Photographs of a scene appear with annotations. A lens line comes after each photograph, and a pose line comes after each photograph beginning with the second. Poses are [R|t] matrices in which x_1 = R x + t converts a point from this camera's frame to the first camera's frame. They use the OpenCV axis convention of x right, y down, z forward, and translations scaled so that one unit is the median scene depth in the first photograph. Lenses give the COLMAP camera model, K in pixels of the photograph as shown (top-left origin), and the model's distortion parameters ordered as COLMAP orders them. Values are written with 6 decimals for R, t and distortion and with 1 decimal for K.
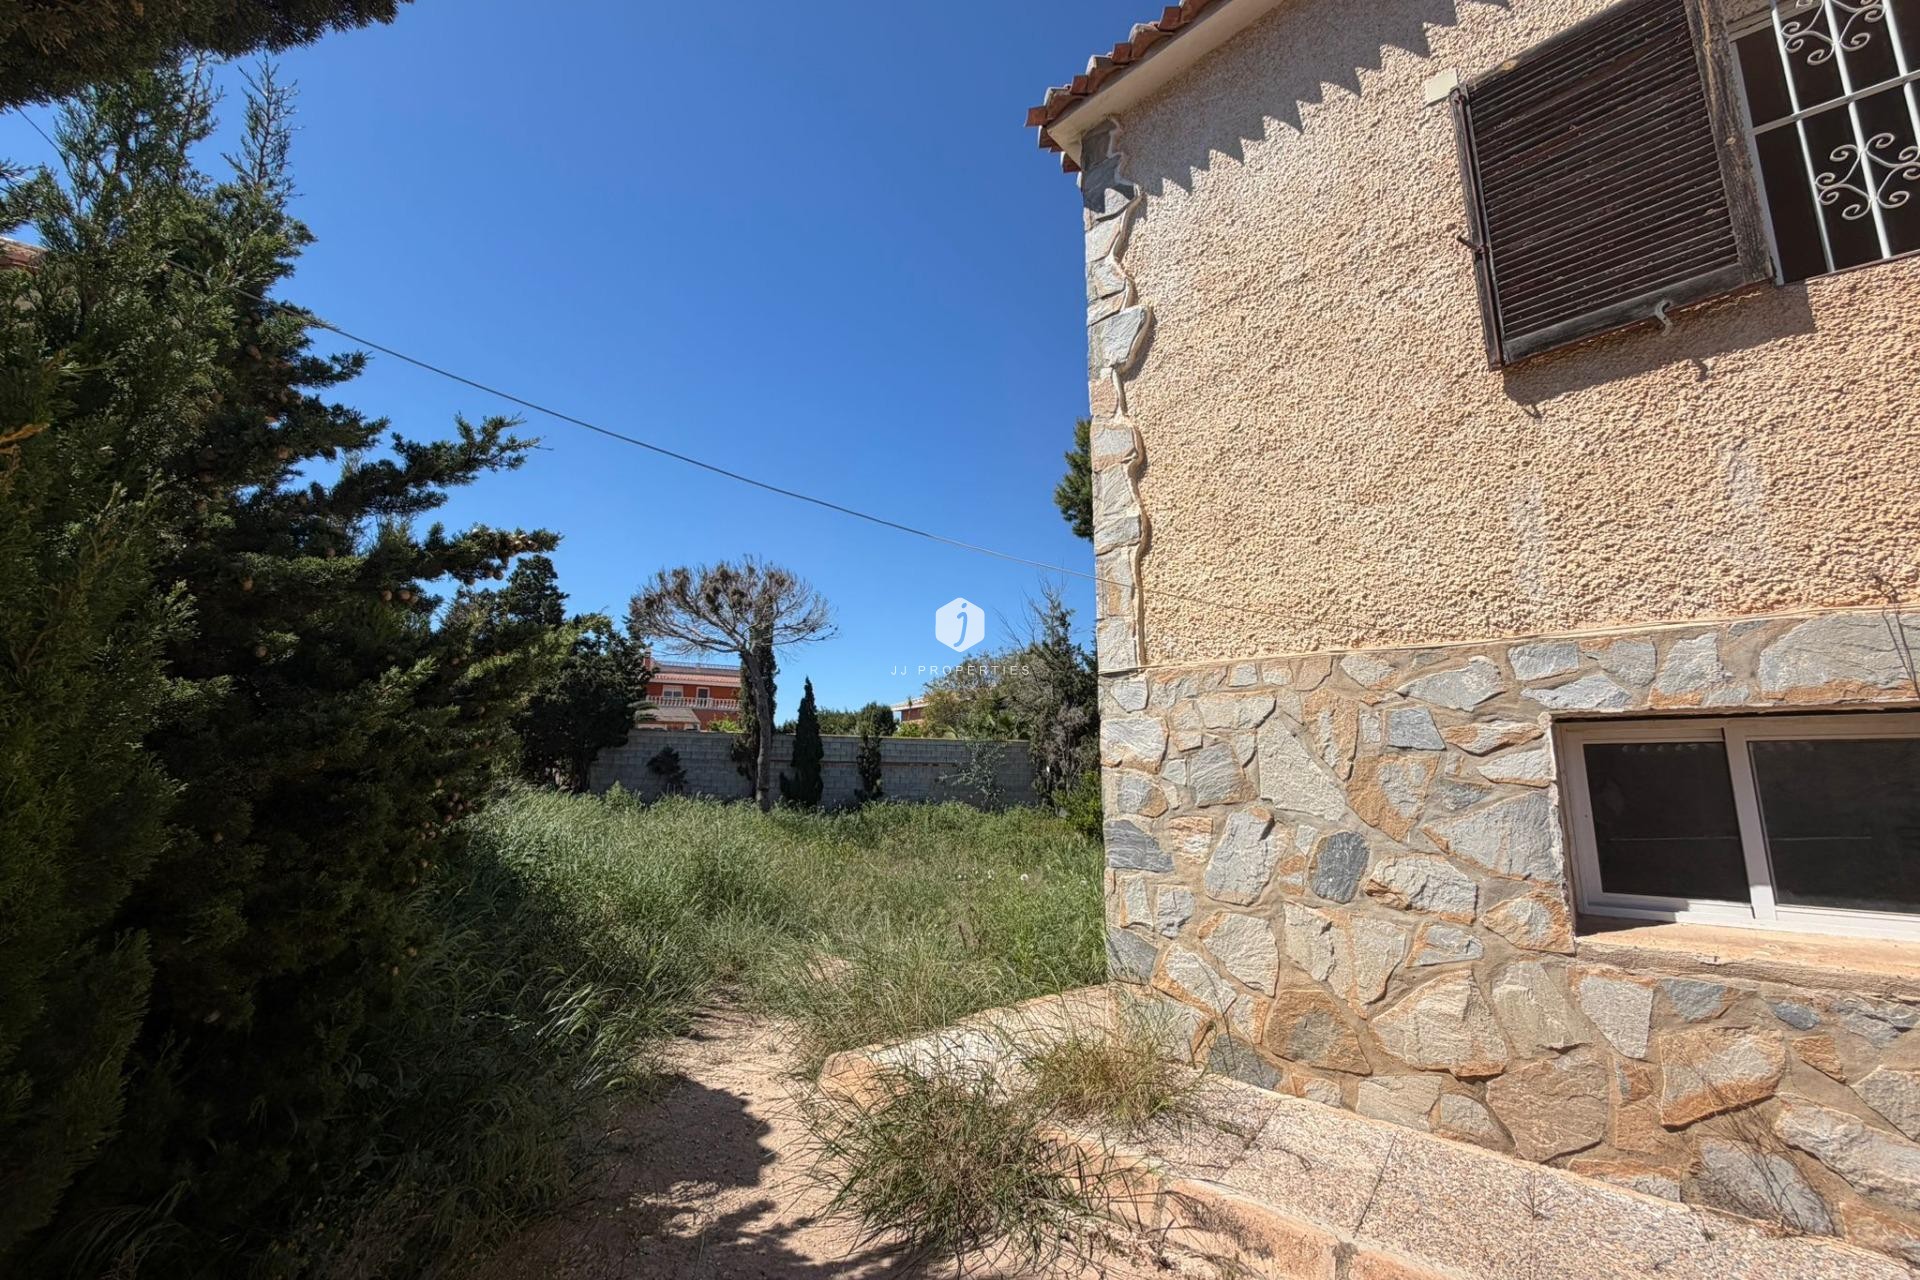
lens RADIAL K [[760.0, 0, 960.0], [0, 760.0, 640.0], [0, 0, 1]] dist [-0.001252, -0.000144]
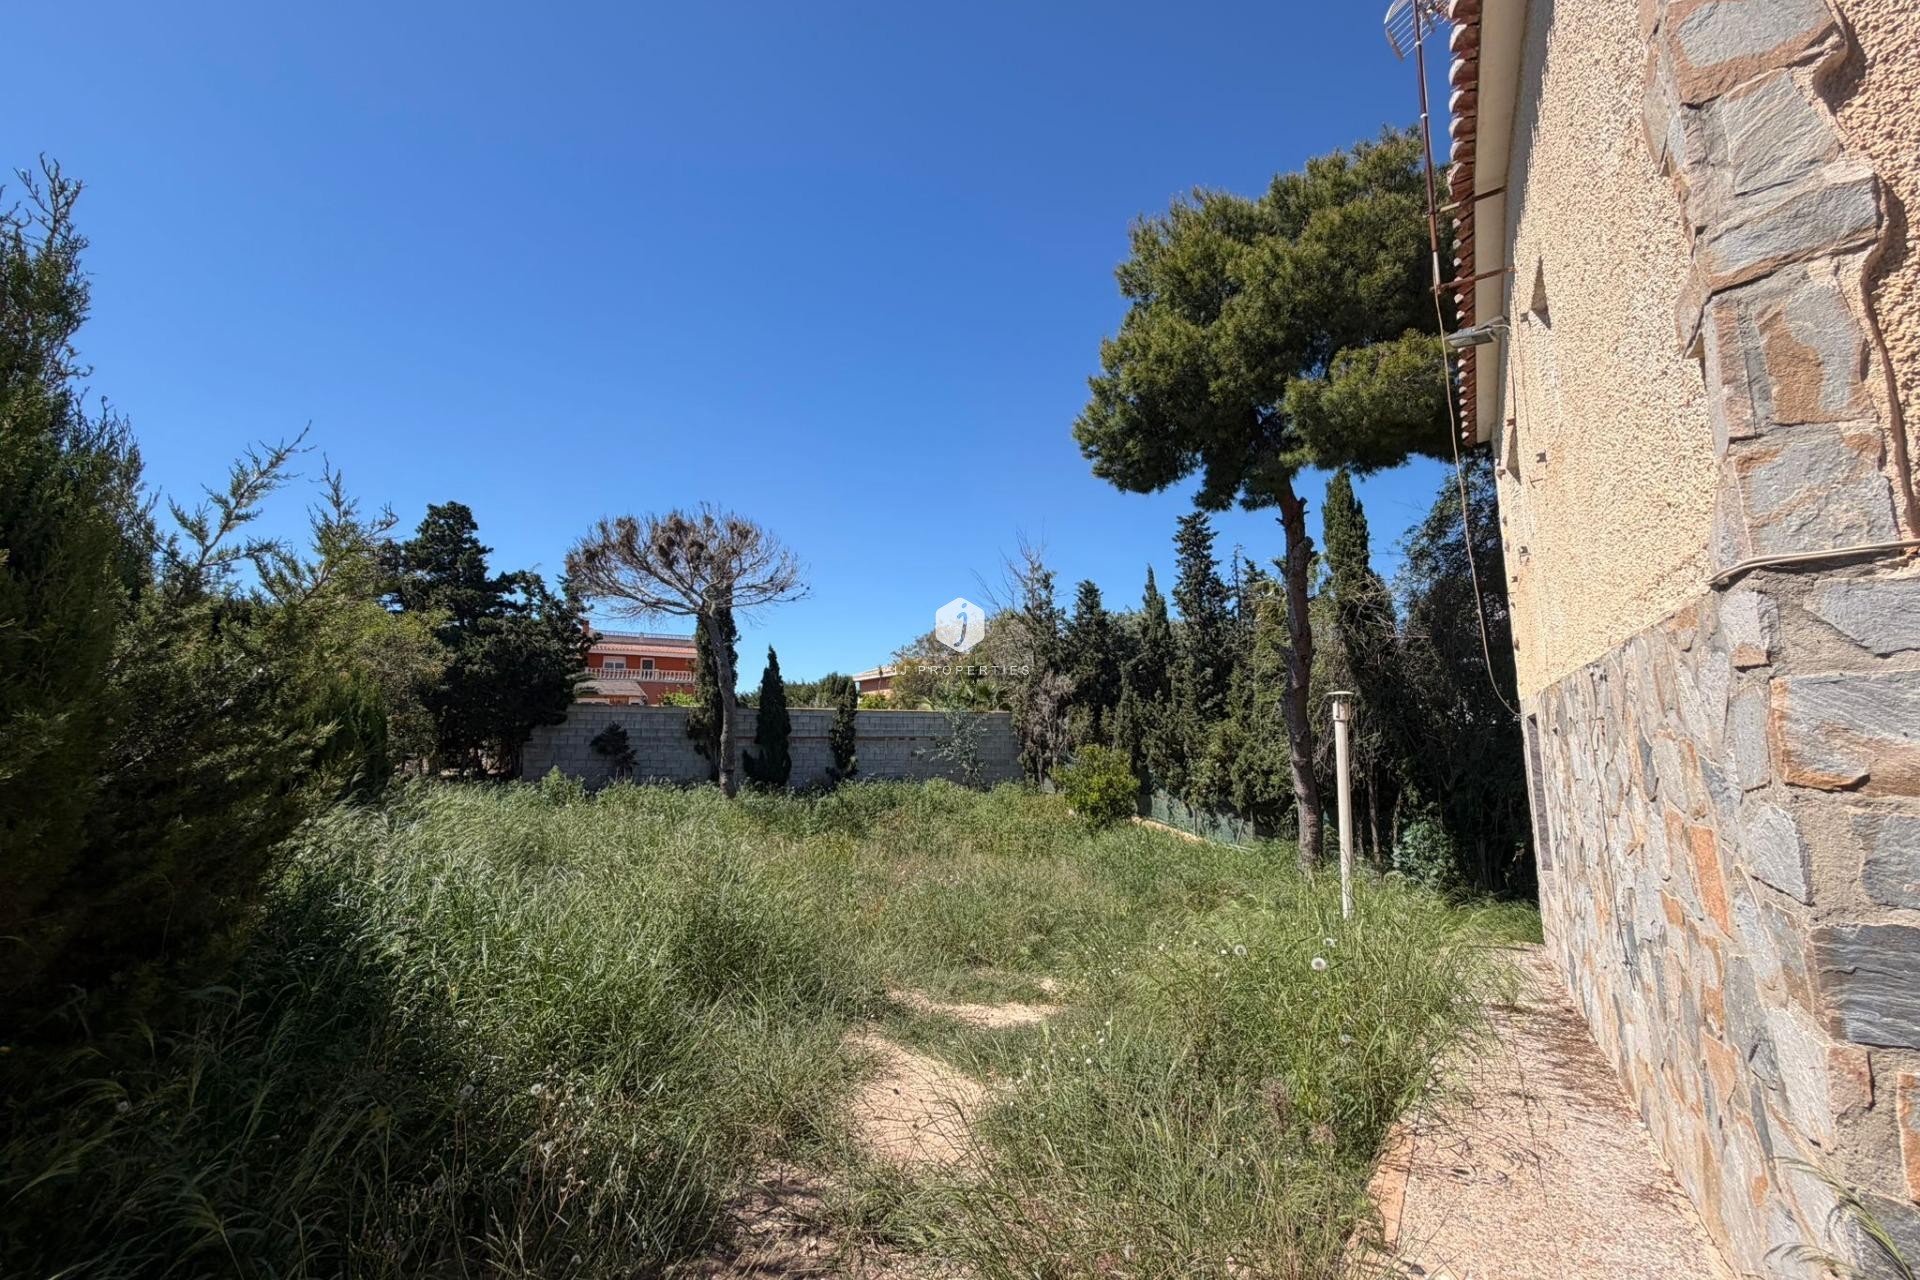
lens RADIAL K [[760.0, 0, 960.0], [0, 760.0, 640.0], [0, 0, 1]] dist [-0.001252, -0.000144]
pose [[0.997567, -0.005427, 0.069498, -0.045887], [0.002753, 0.999254, 0.038525, 0.011098], [-0.069655, -0.038240, 0.996838, 0.099989]]
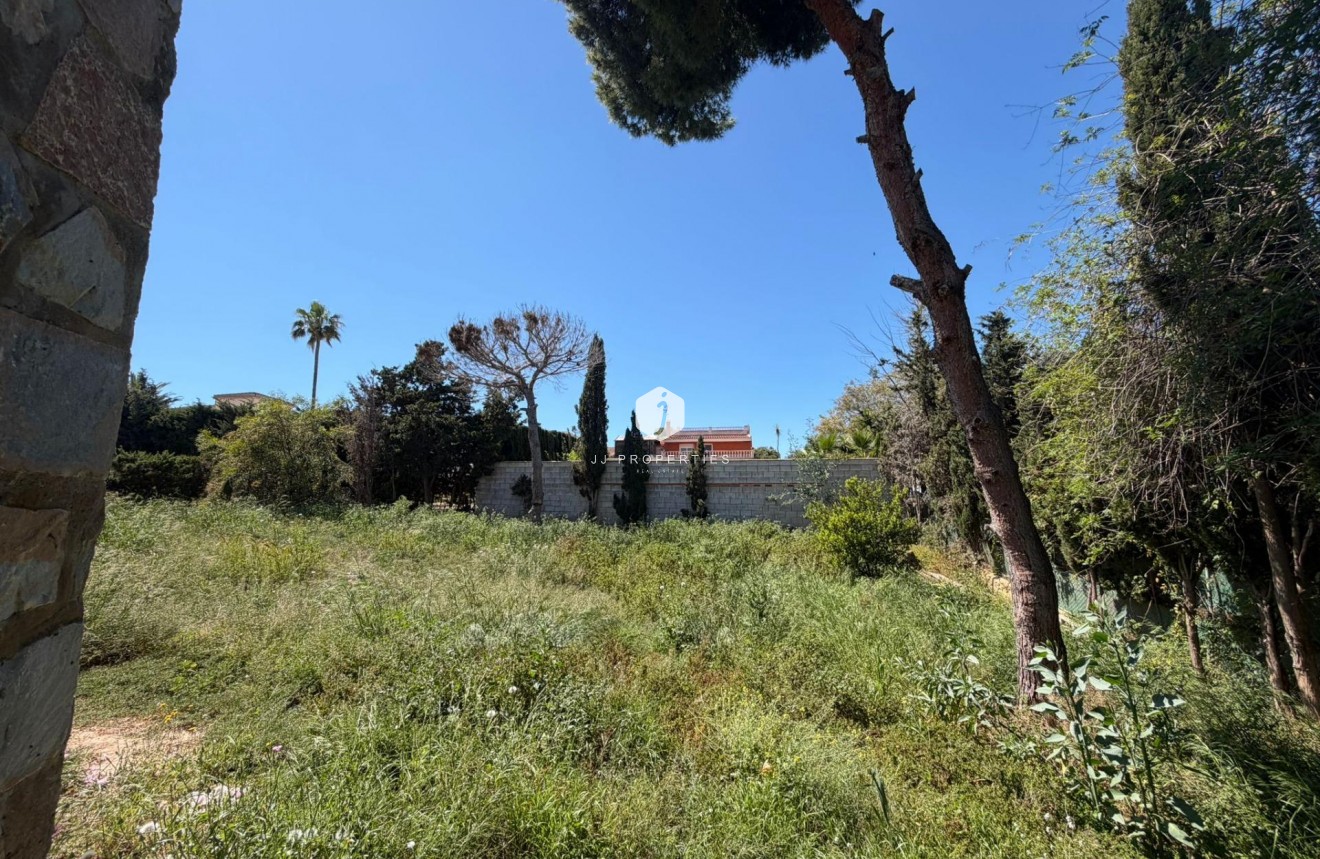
lens RADIAL K [[547.9, 0, 660.0], [0, 547.9, 429.5], [0, 0, 1]] dist [0.000078, -0.000003]
pose [[0.802742, -0.095249, -0.588671, 0.336270], [0.102190, 0.994531, -0.021567, 0.110346], [0.587506, -0.042844, 0.808085, 0.407391]]
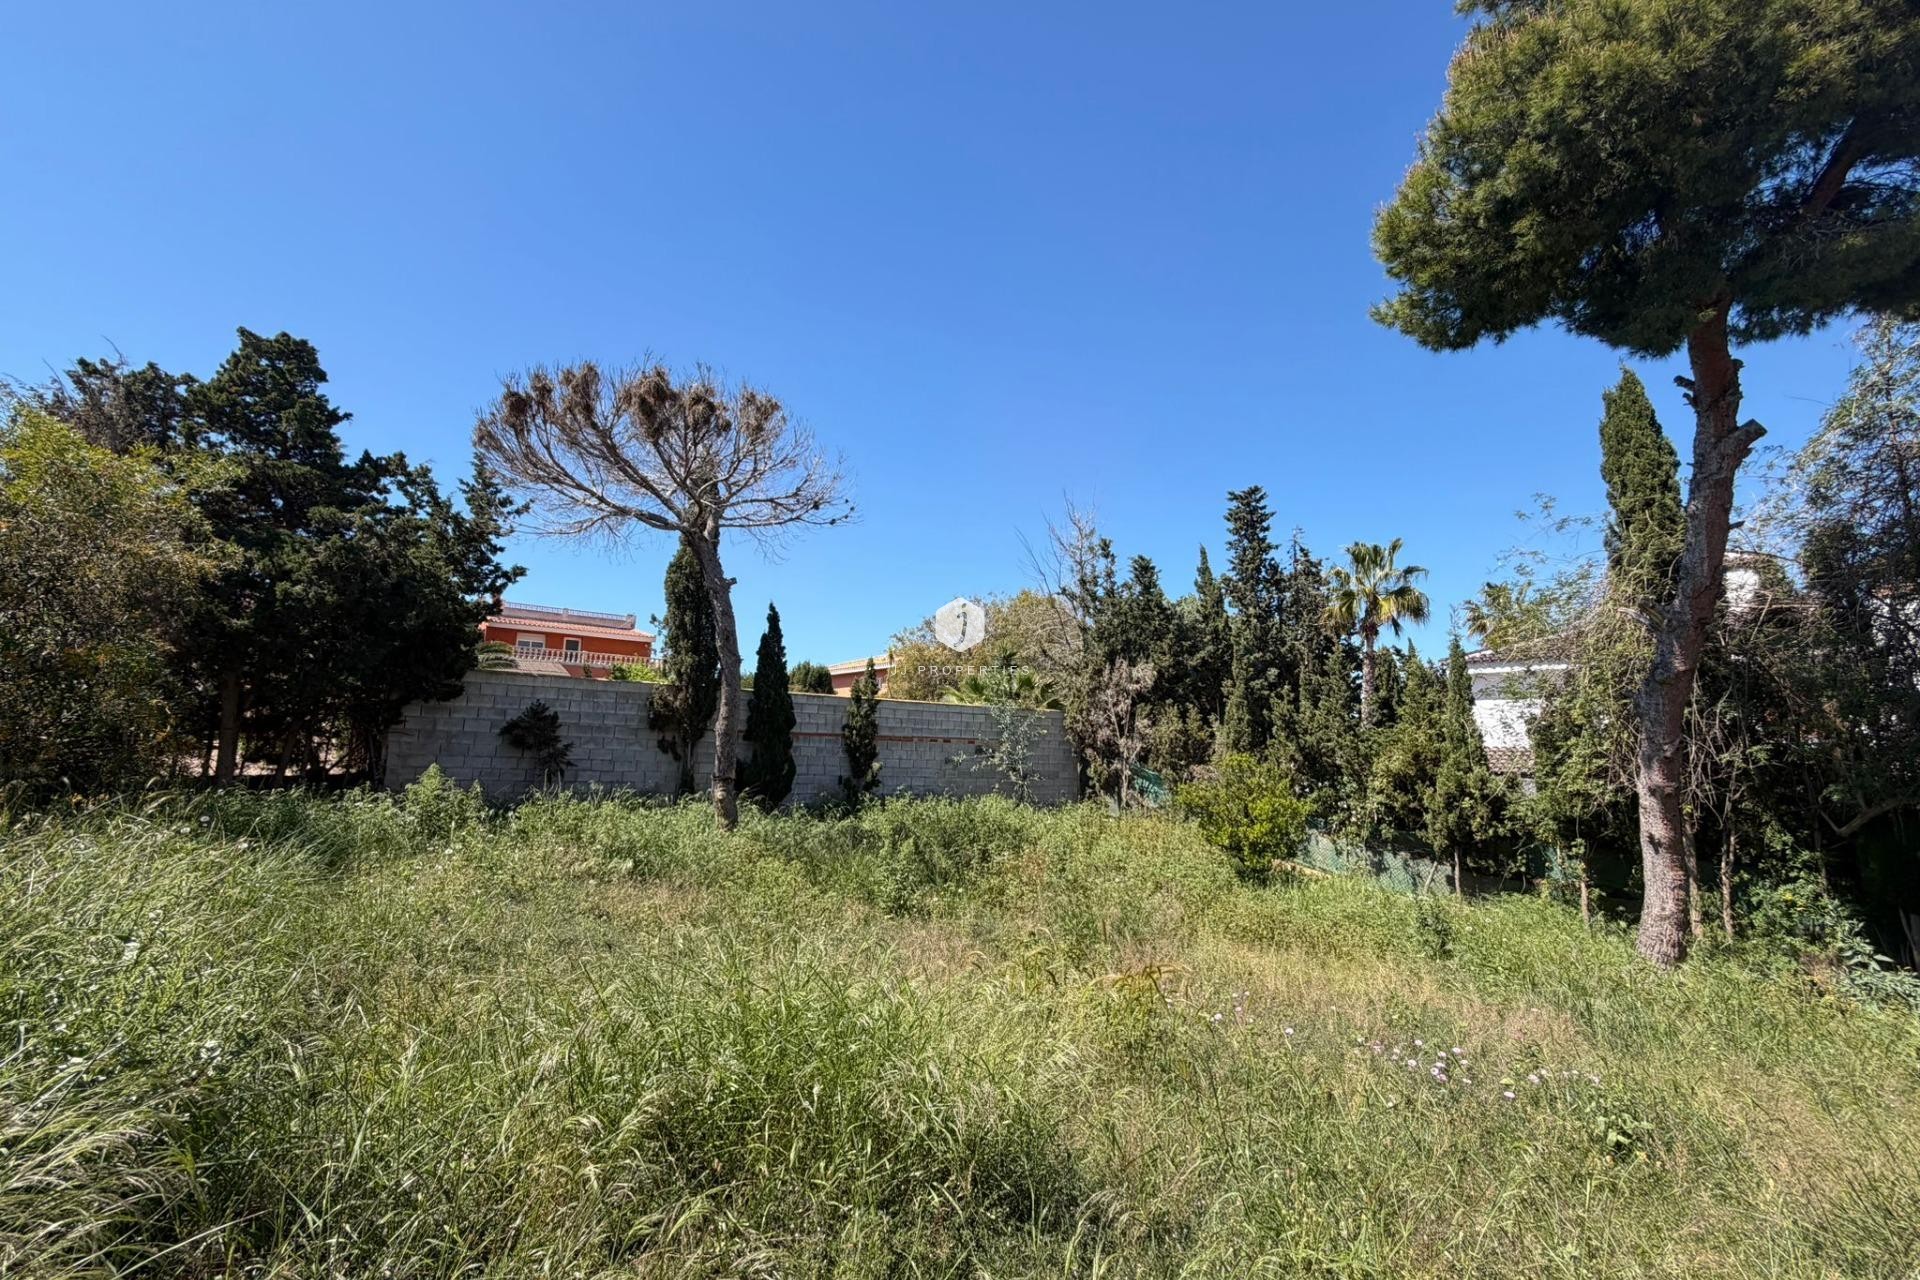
lens RADIAL K [[760.0, 0, 960.0], [0, 760.0, 640.0], [0, 0, 1]] dist [-0.001252, -0.000144]
pose [[0.986127, 0.035794, 0.162087, -0.163137], [-0.040179, 0.998908, 0.023854, 0.066007], [-0.161057, -0.030035, 0.986488, 0.378265]]
